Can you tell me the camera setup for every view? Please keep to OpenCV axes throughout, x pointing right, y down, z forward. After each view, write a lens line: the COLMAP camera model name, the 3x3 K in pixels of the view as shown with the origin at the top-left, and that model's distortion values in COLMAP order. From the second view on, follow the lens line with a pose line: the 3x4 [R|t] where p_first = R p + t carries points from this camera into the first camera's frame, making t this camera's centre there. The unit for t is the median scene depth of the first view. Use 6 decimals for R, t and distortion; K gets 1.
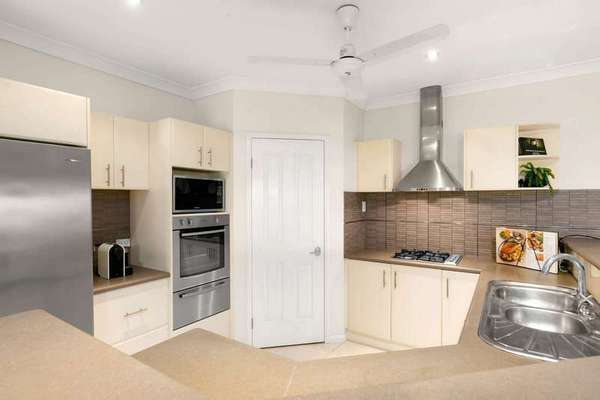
lens RADIAL K [[309.5, 0, 300.0], [0, 309.5, 200.0], [0, 0, 1]] dist [-0.002914, -0.000418]
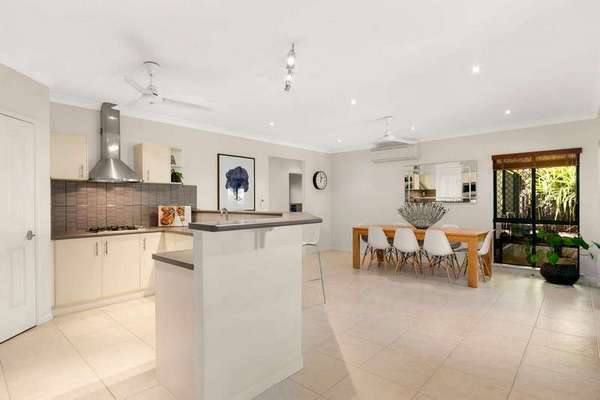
lens RADIAL K [[309.5, 0, 300.0], [0, 309.5, 200.0], [0, 0, 1]] dist [-0.002914, -0.000418]
pose [[0.157373, 0.004014, 0.987531, -0.779658], [0.010077, 0.999933, -0.005671, 0.067873], [-0.987488, 0.010844, 0.157322, -0.005118]]
